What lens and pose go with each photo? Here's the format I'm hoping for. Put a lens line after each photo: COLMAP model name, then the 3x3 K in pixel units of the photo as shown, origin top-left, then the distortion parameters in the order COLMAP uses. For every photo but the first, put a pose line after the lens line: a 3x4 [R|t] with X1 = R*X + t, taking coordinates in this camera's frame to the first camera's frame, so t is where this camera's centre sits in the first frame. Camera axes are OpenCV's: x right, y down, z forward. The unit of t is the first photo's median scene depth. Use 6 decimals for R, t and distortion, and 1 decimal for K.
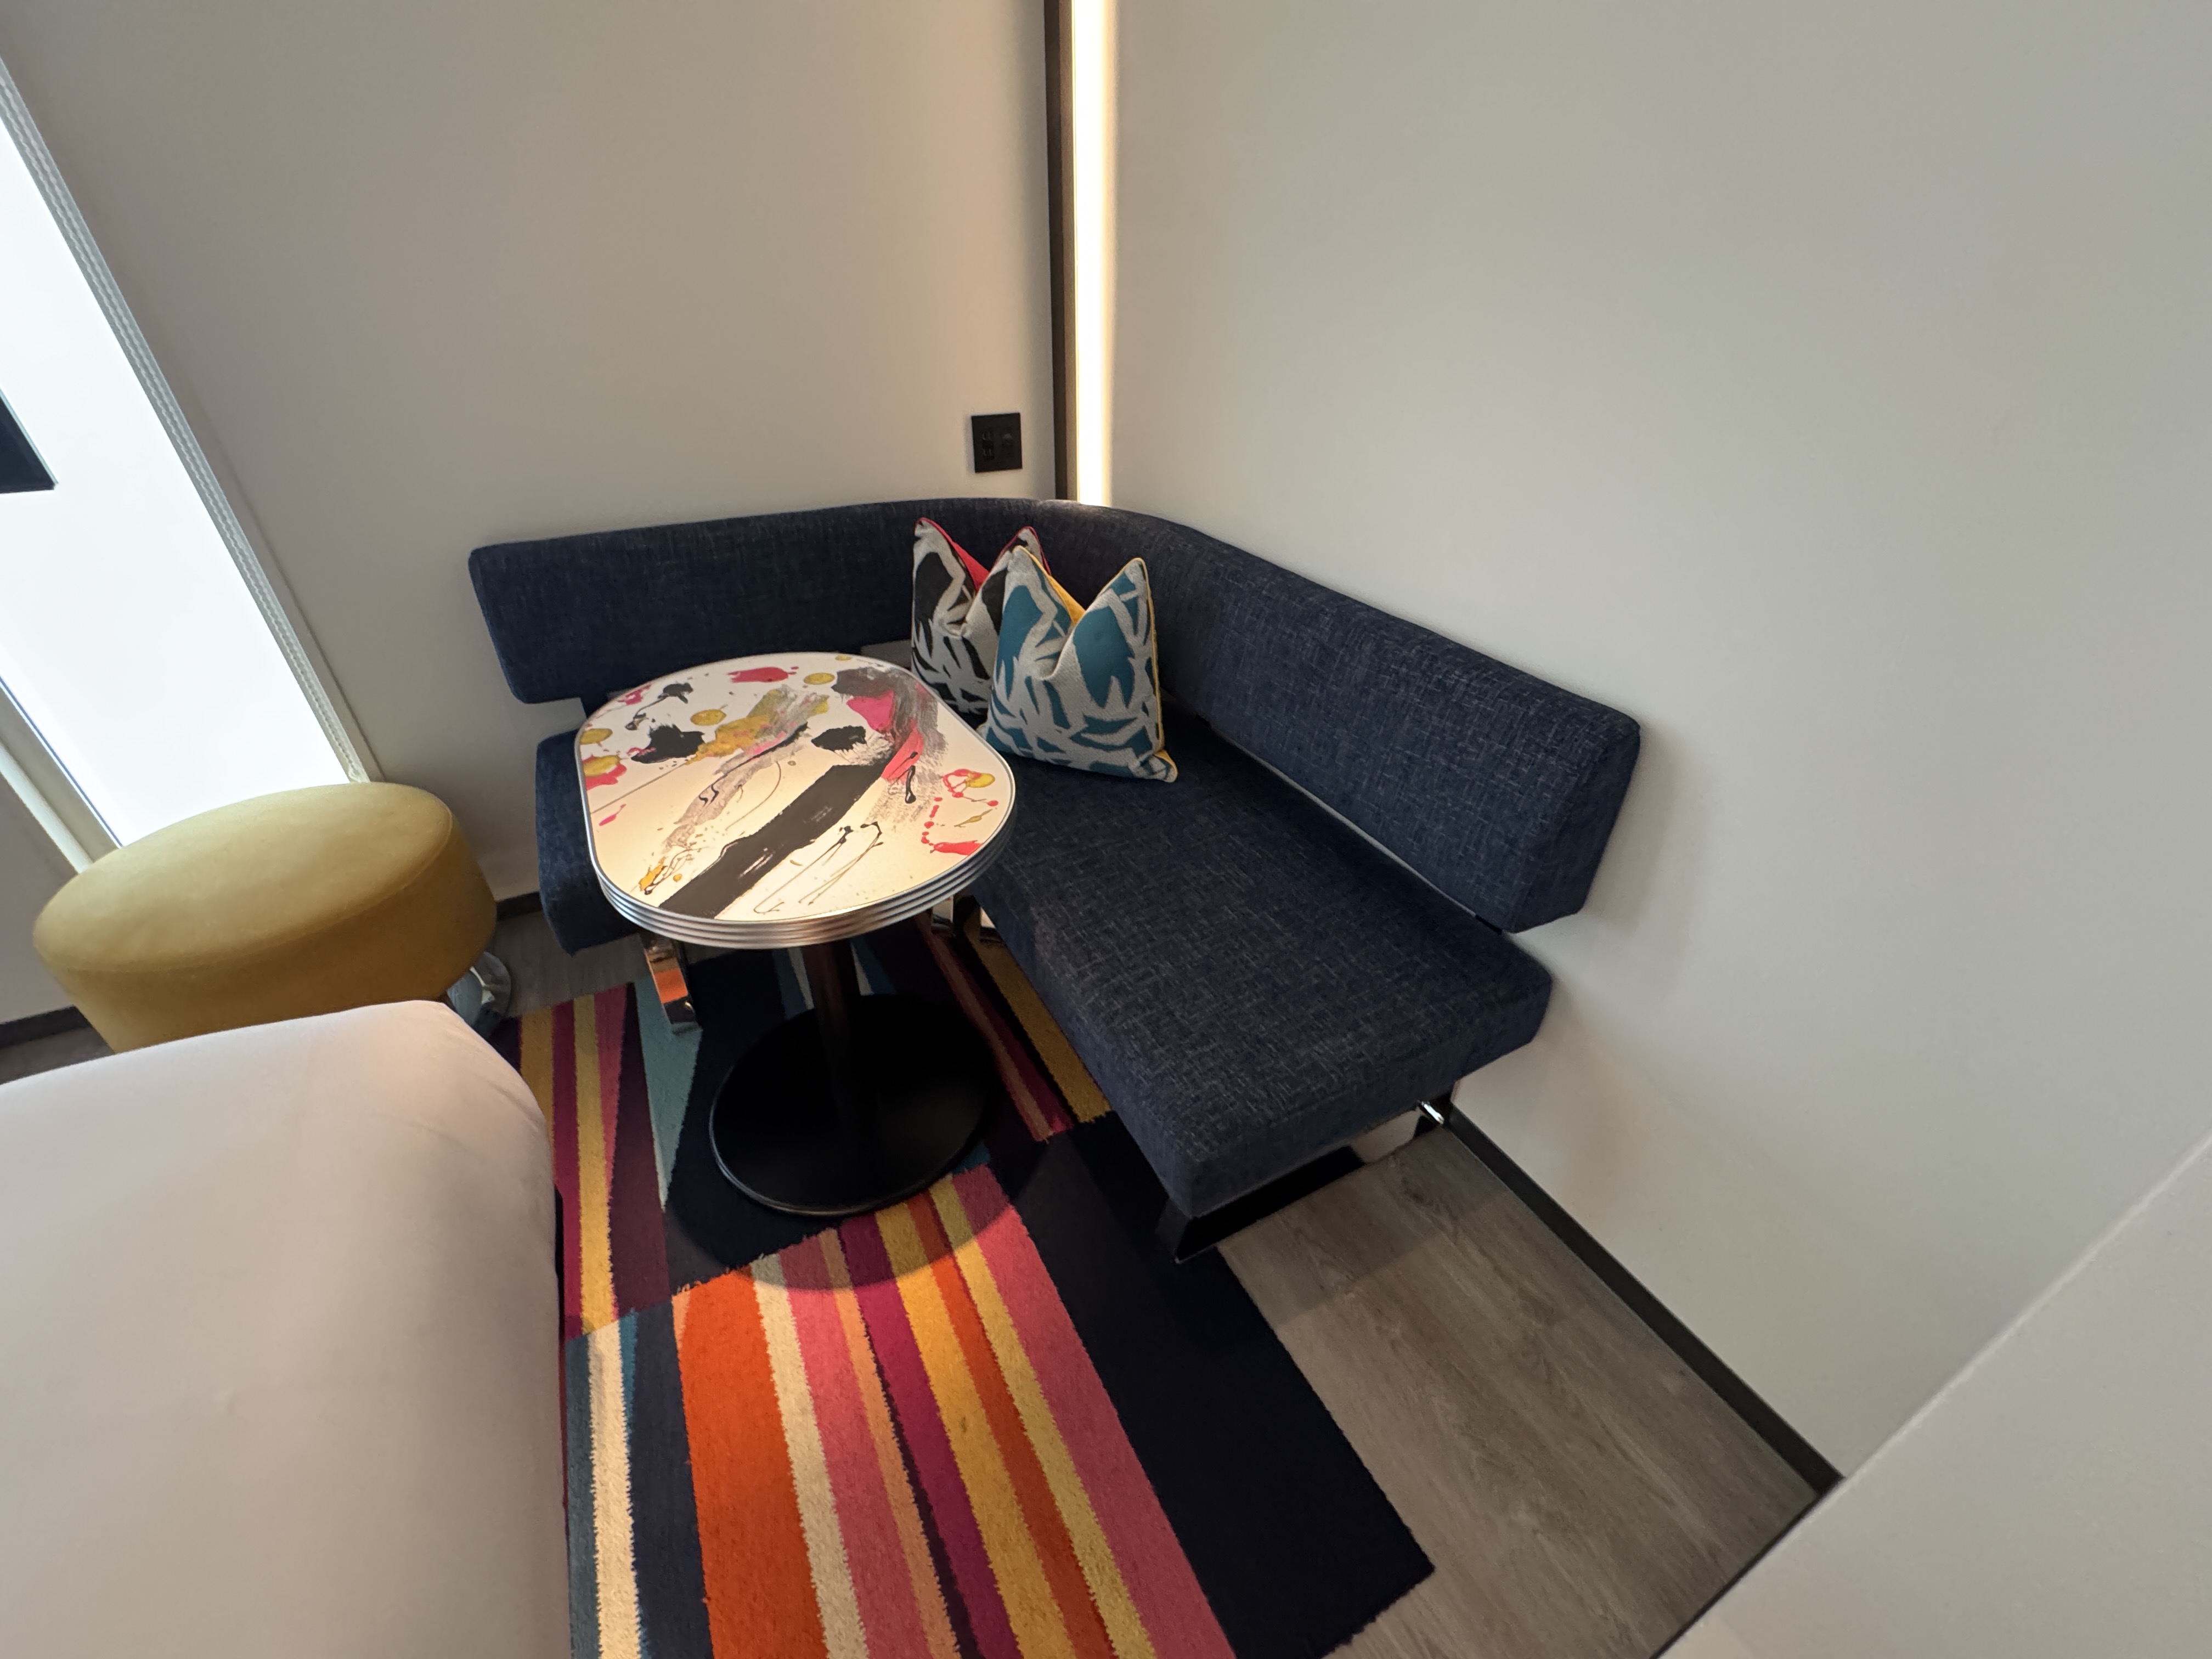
lens RADIAL K [[889.6, 0, 1103.4], [0, 889.6, 819.4], [0, 0, 1]] dist [0.005076, -0.000784]
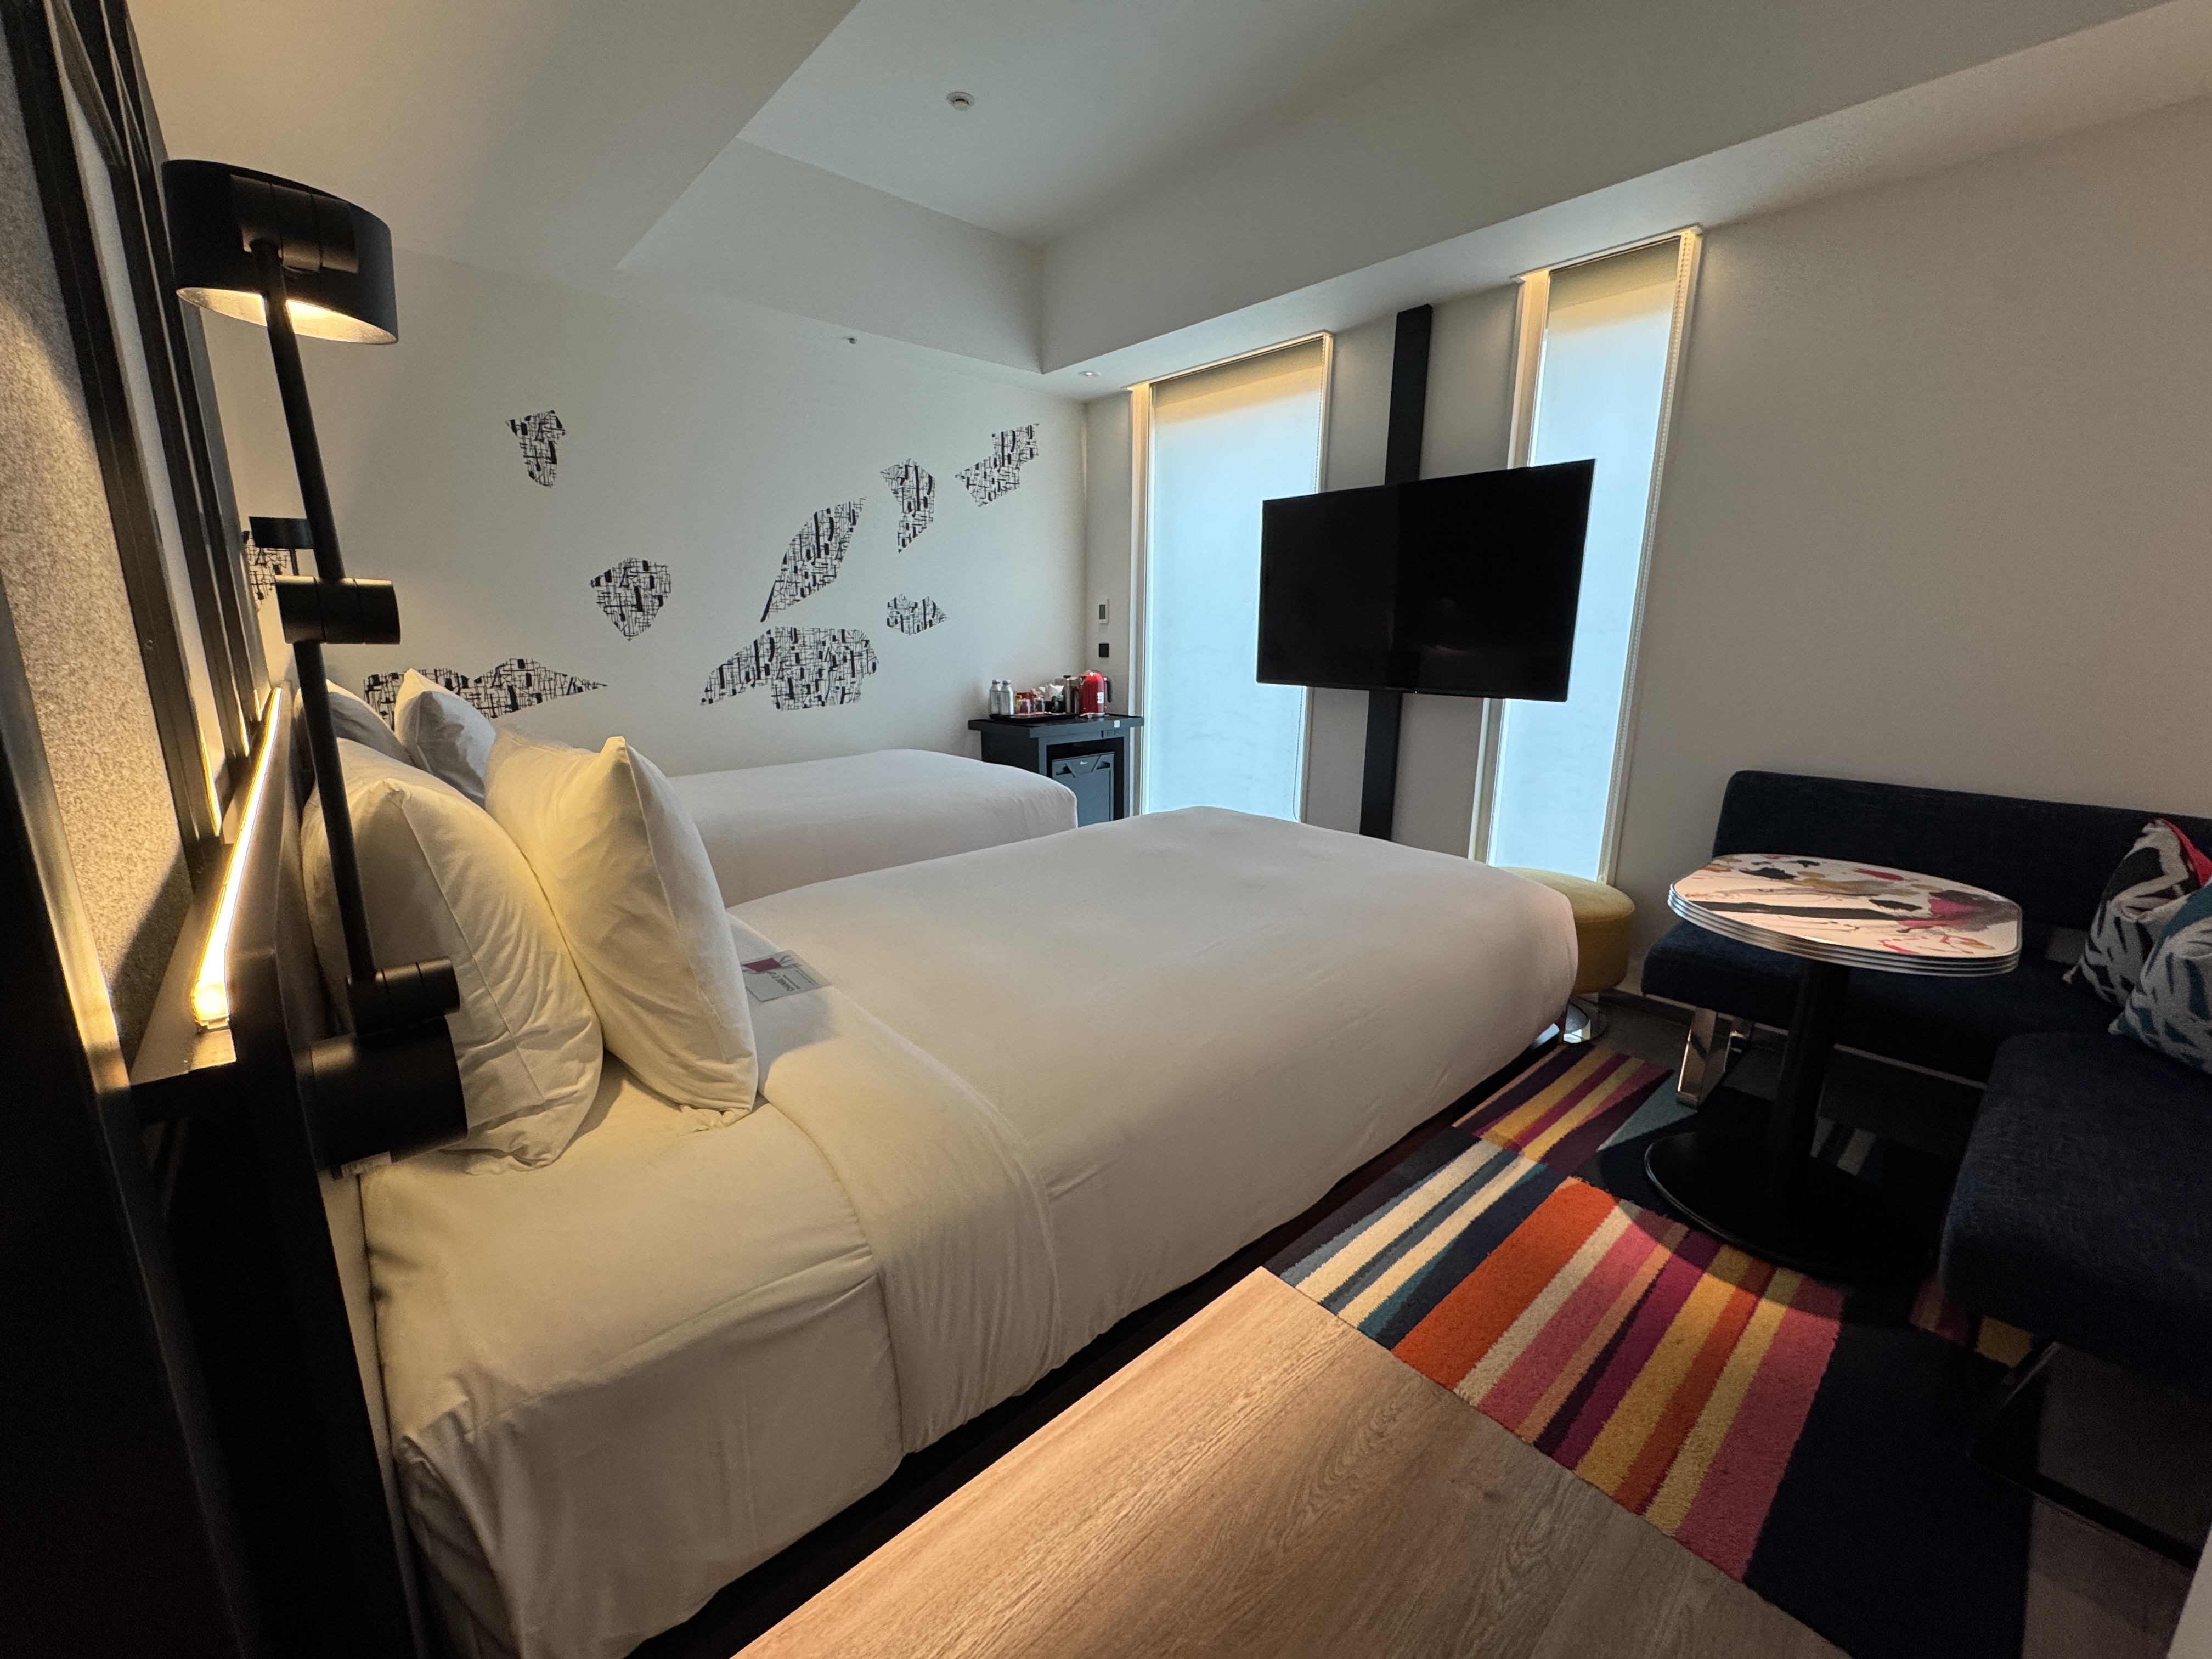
lens RADIAL K [[889.6, 0, 1103.8], [0, 889.6, 819.4], [0, 0, 1]] dist [0.005076, -0.000784]
pose [[0.243950, 0.202739, -0.948359, 0.636950], [-0.533611, 0.844621, 0.043300, 0.361641], [0.809783, 0.495492, 0.314229, -0.433080]]
